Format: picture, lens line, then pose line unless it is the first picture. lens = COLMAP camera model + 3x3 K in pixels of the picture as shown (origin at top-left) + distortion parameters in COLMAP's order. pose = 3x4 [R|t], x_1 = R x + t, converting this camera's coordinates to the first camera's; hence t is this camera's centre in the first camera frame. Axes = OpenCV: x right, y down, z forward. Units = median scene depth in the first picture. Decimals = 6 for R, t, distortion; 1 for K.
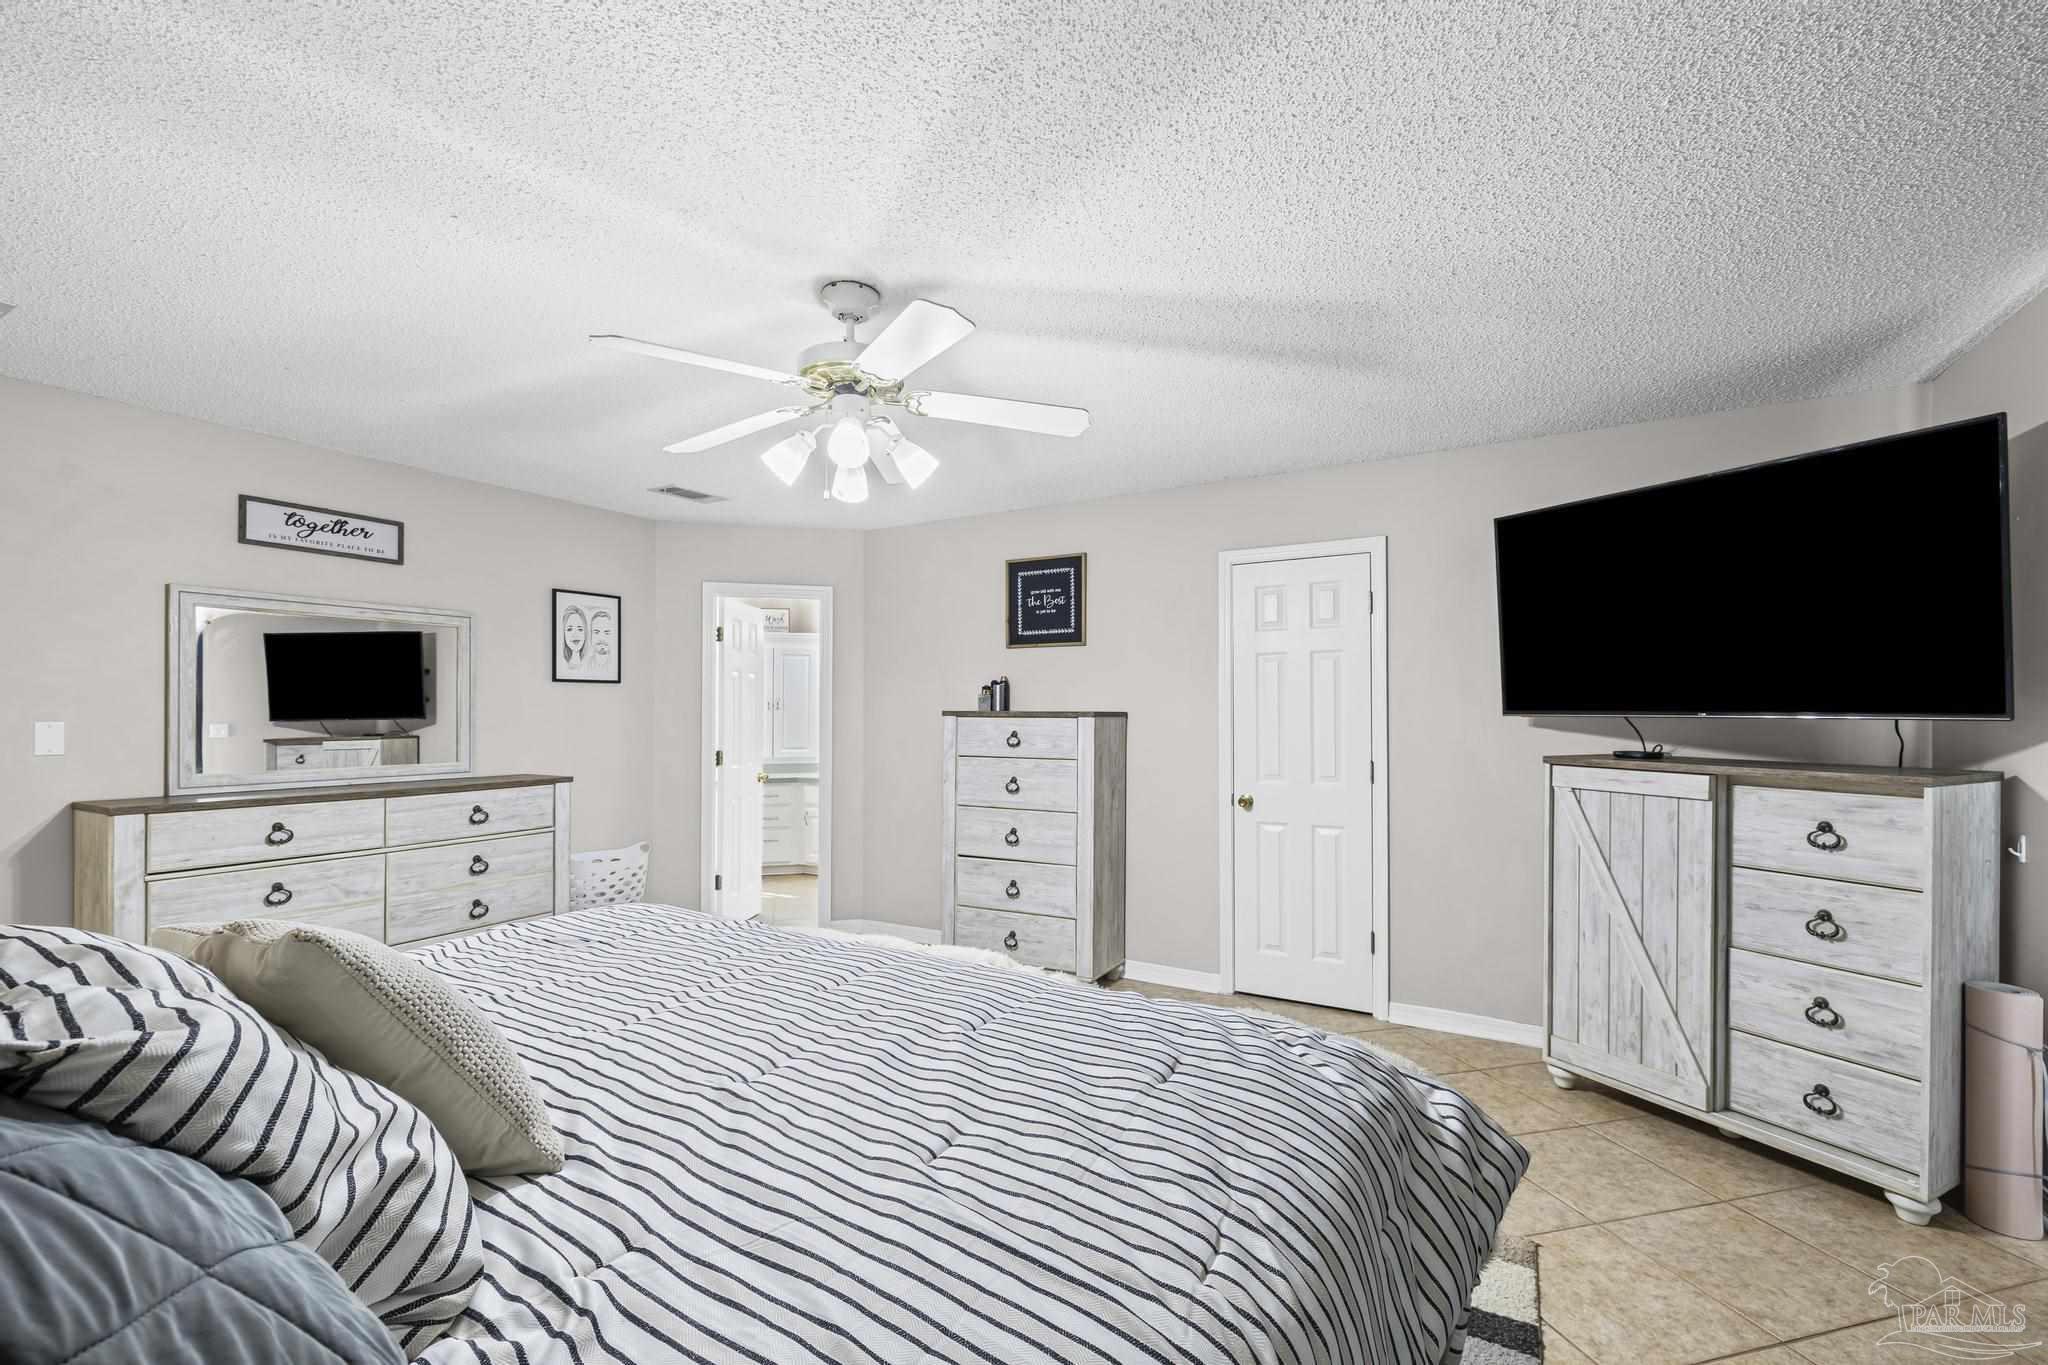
lens RADIAL K [[856.3, 0, 1015.0], [0, 856.3, 714.8], [0, 0, 1]] dist [0.000404, -0.000006]
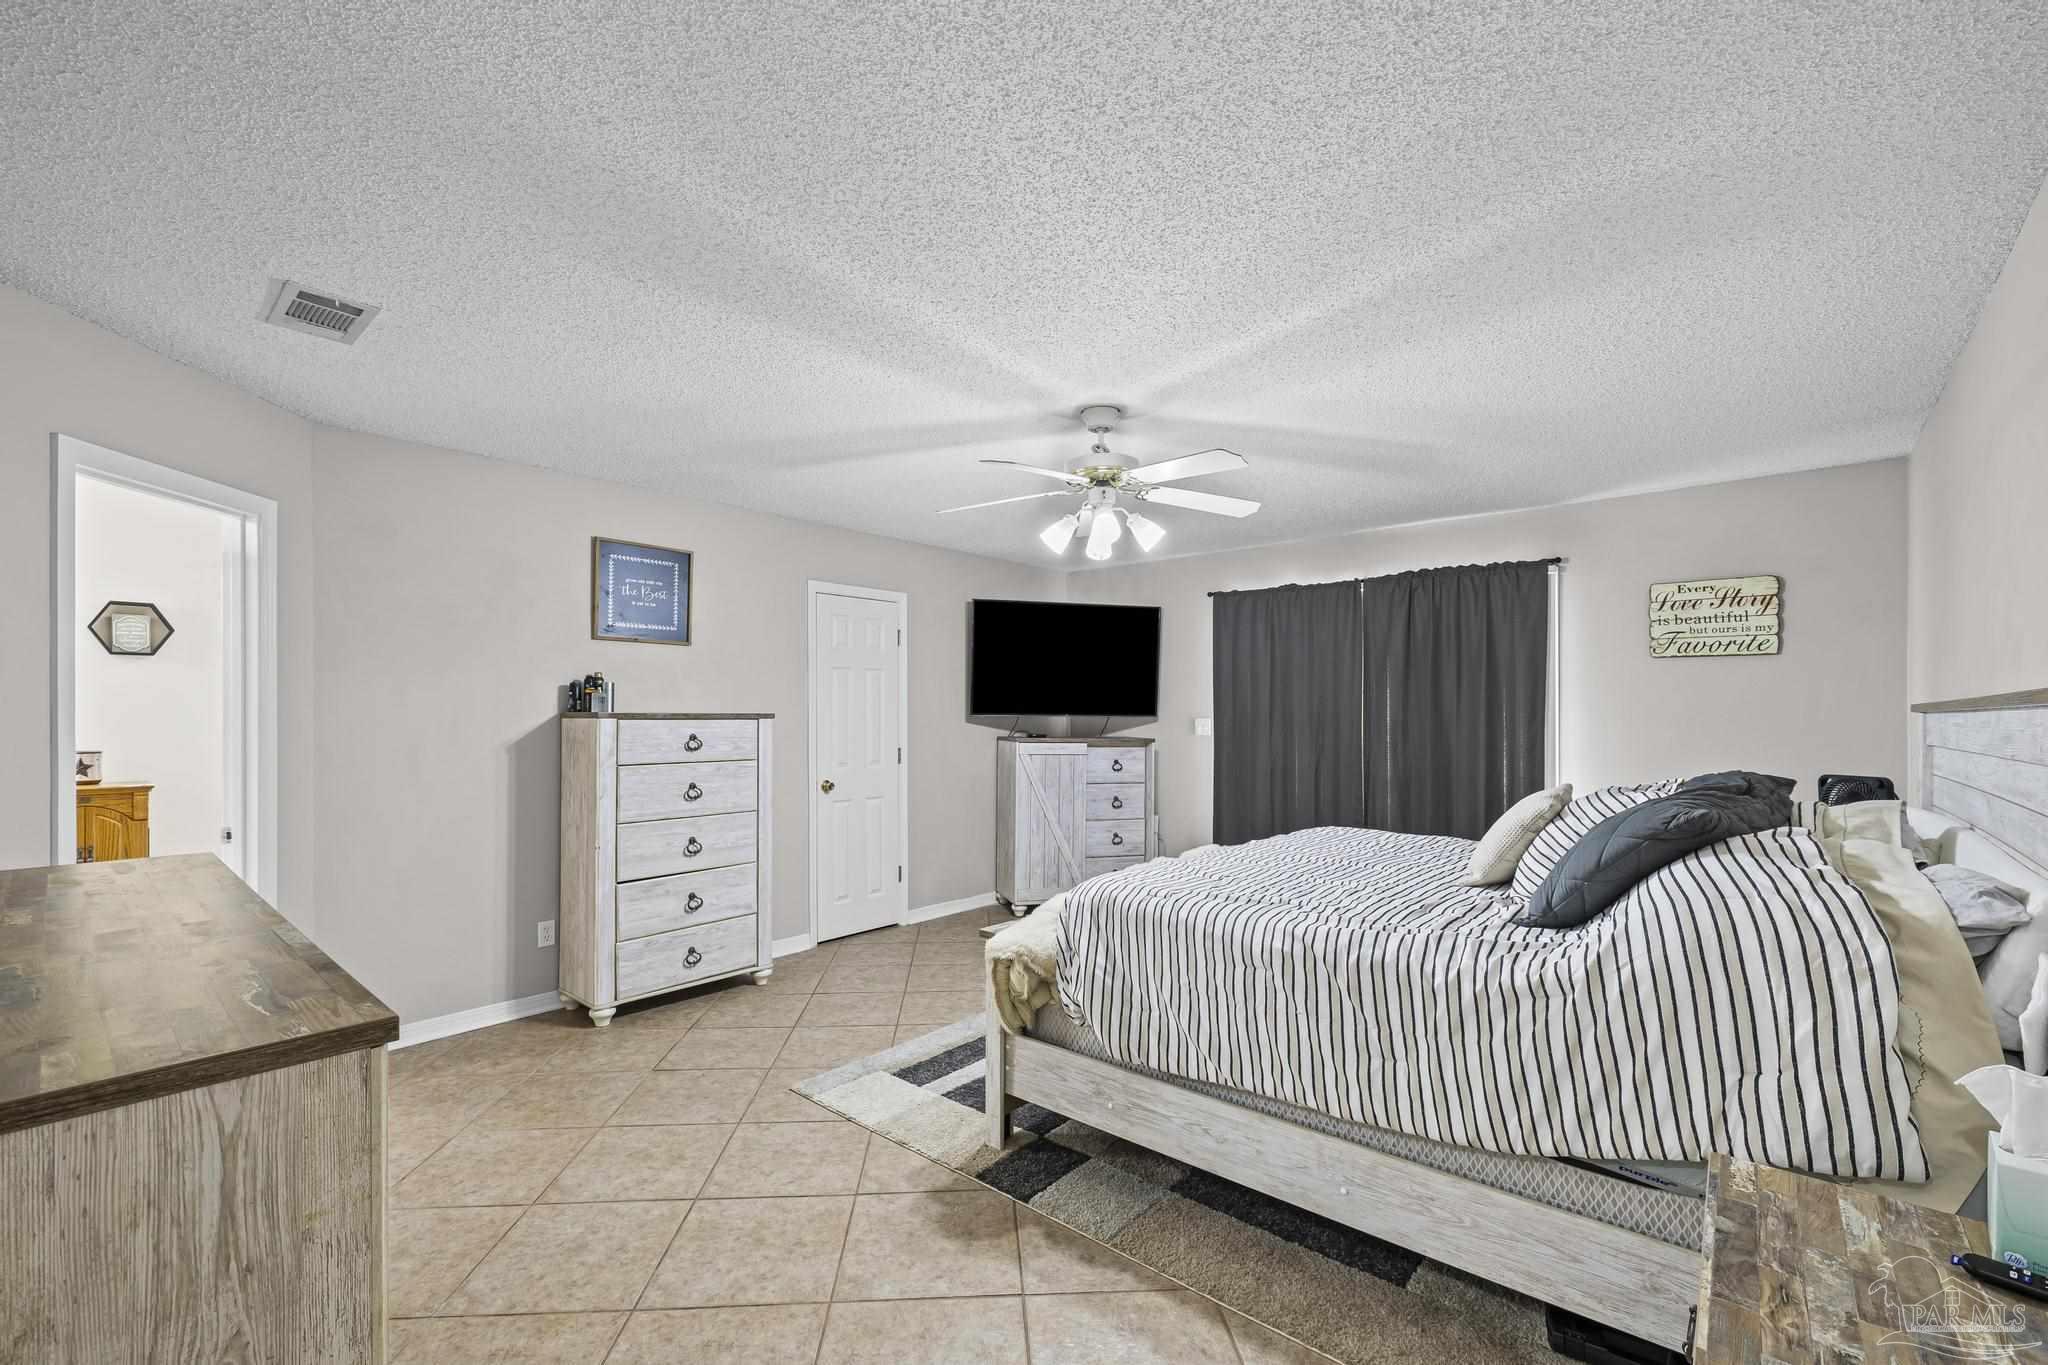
lens RADIAL K [[856.3, 0, 1015.0], [0, 856.3, 714.8], [0, 0, 1]] dist [0.000404, -0.000006]
pose [[0.195534, 0.000122, 0.980697, -0.887909], [0.002631, 0.999996, -0.000649, -0.000351], [-0.980693, 0.002707, 0.195533, 0.487336]]
